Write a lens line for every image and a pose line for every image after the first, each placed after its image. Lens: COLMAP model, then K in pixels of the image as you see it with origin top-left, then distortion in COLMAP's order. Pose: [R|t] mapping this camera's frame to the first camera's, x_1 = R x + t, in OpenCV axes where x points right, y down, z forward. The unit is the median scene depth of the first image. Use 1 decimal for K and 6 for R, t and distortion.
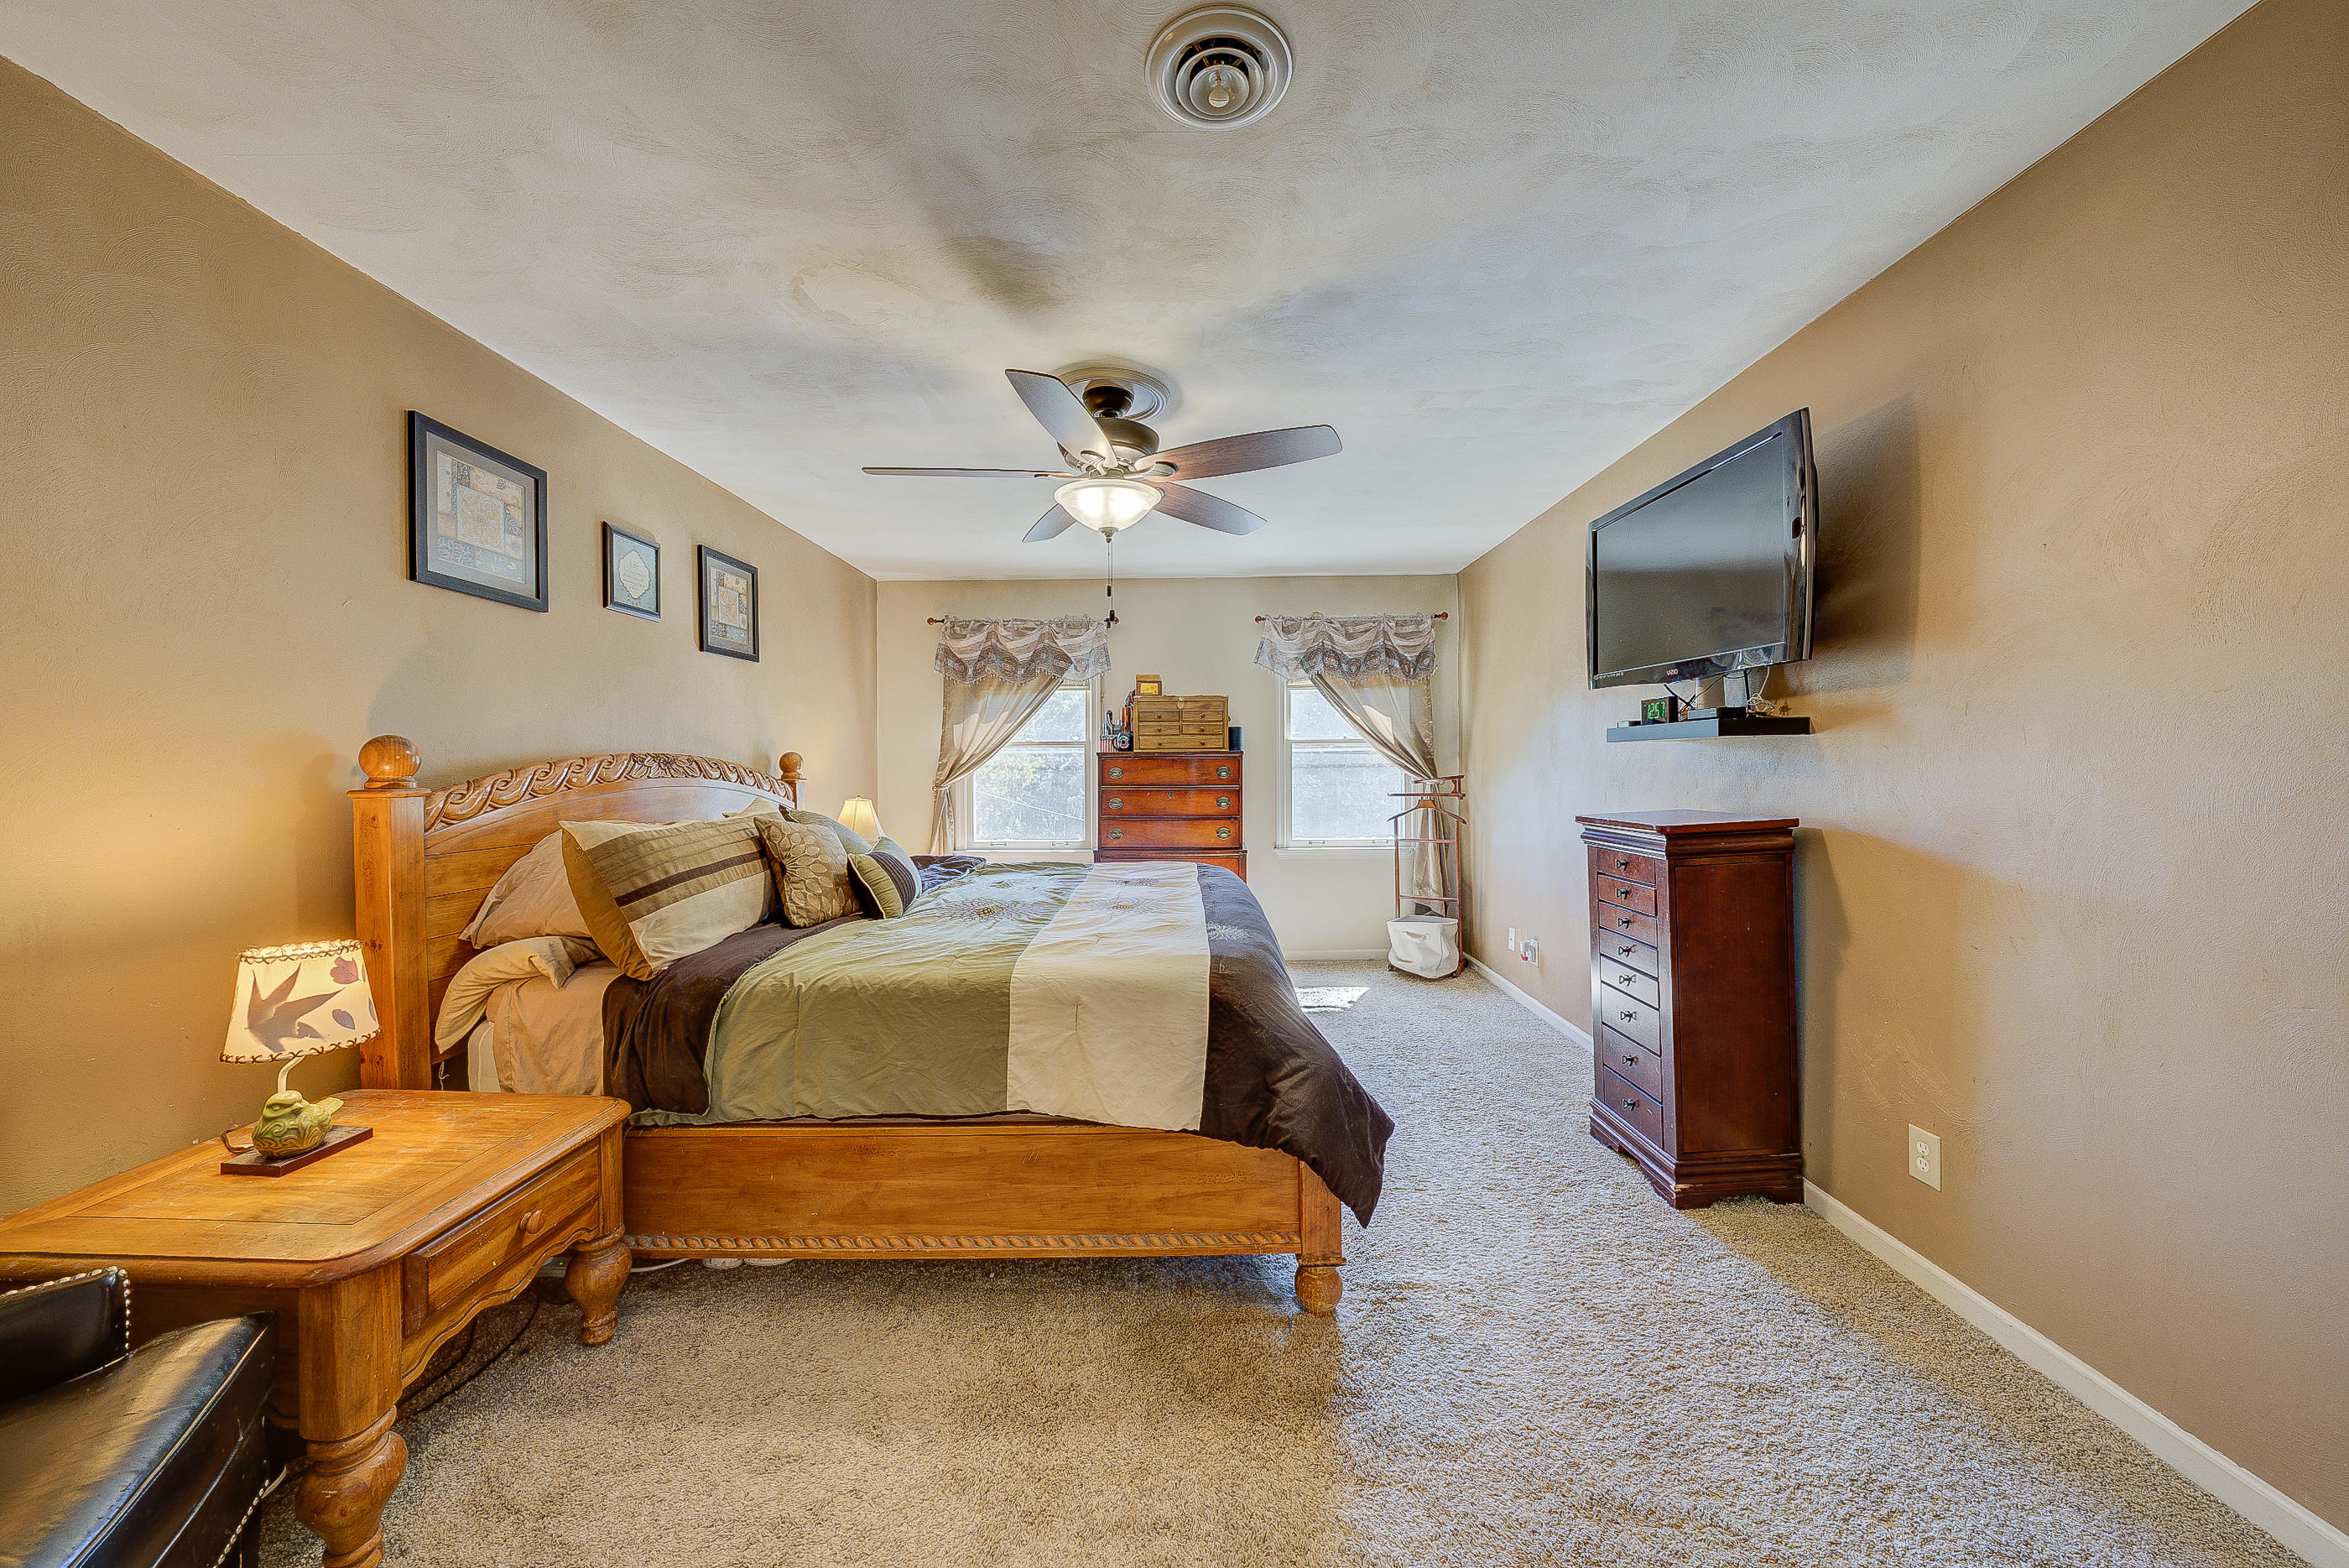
lens RADIAL K [[815.6, 0, 1172.4], [0, 815.6, 775.1], [0, 0, 1]] dist [-0.025068, 0.002950]
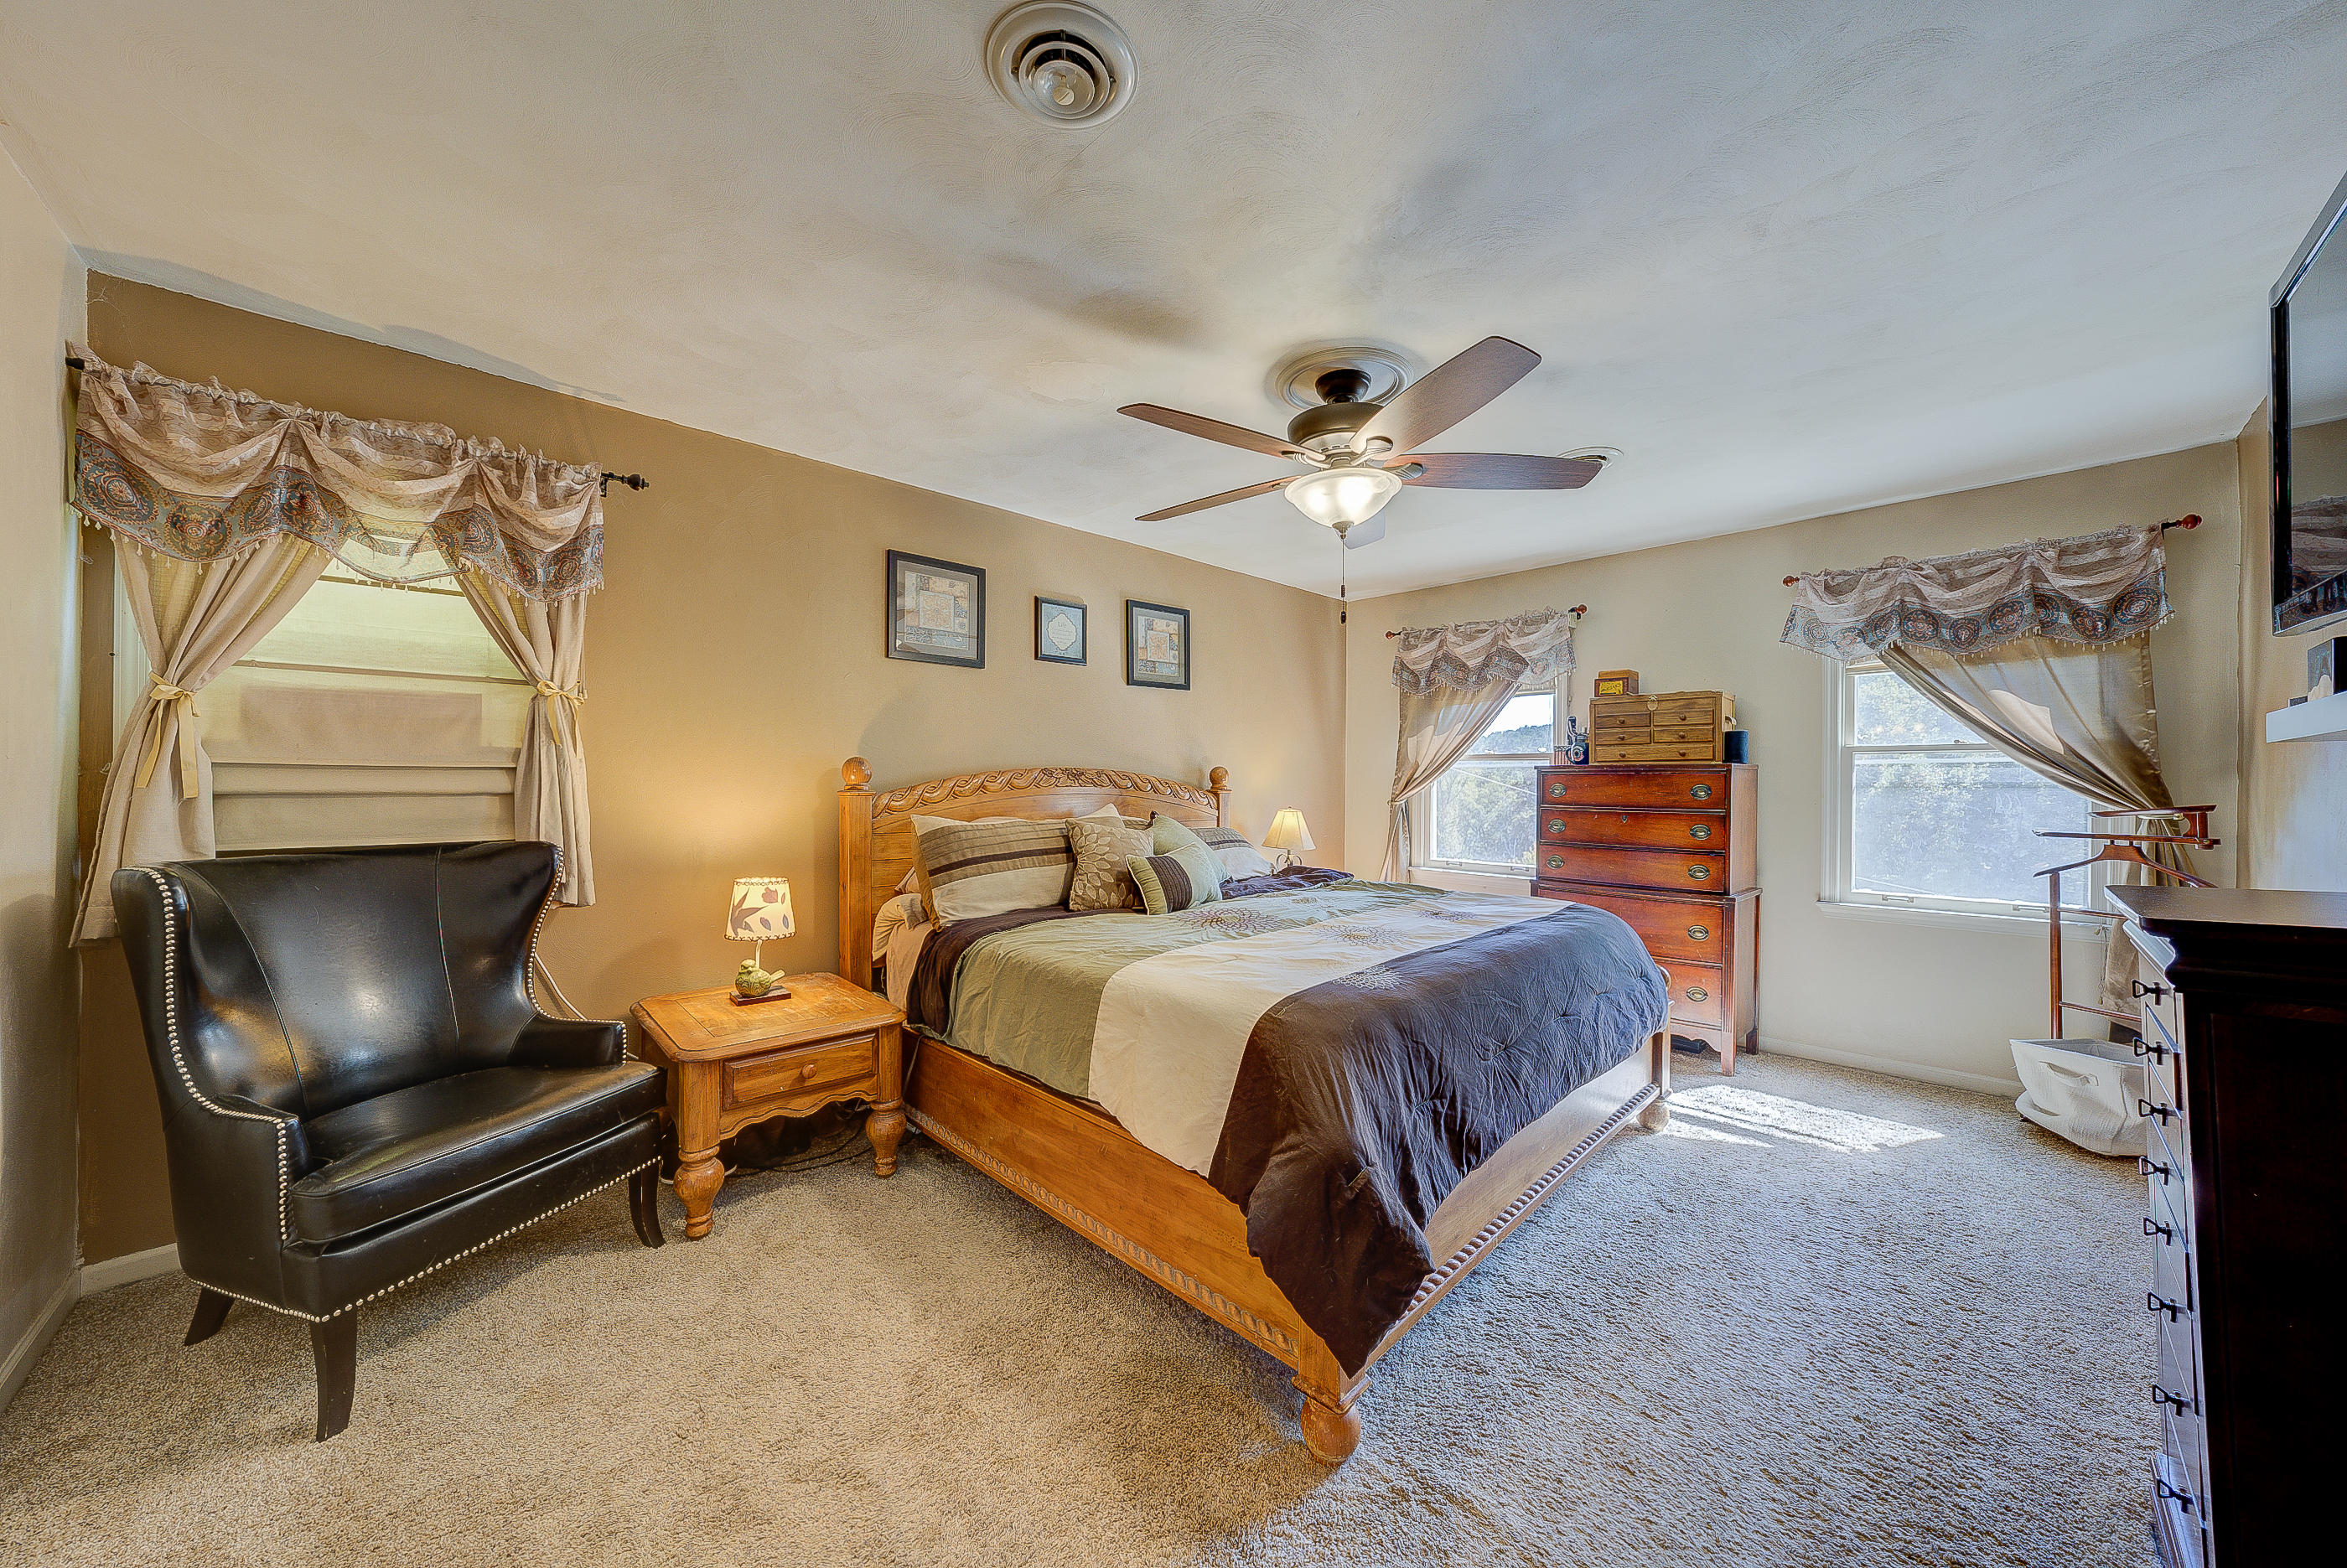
lens RADIAL K [[814.8, 0, 1169.3], [0, 814.8, 782.0], [0, 0, 1]] dist [-0.025068, 0.002950]
pose [[0.698718, 0.011068, -0.715312, 0.467308], [-0.017193, 0.999851, -0.001323, -0.006018], [0.715191, 0.013222, 0.698804, 0.231310]]
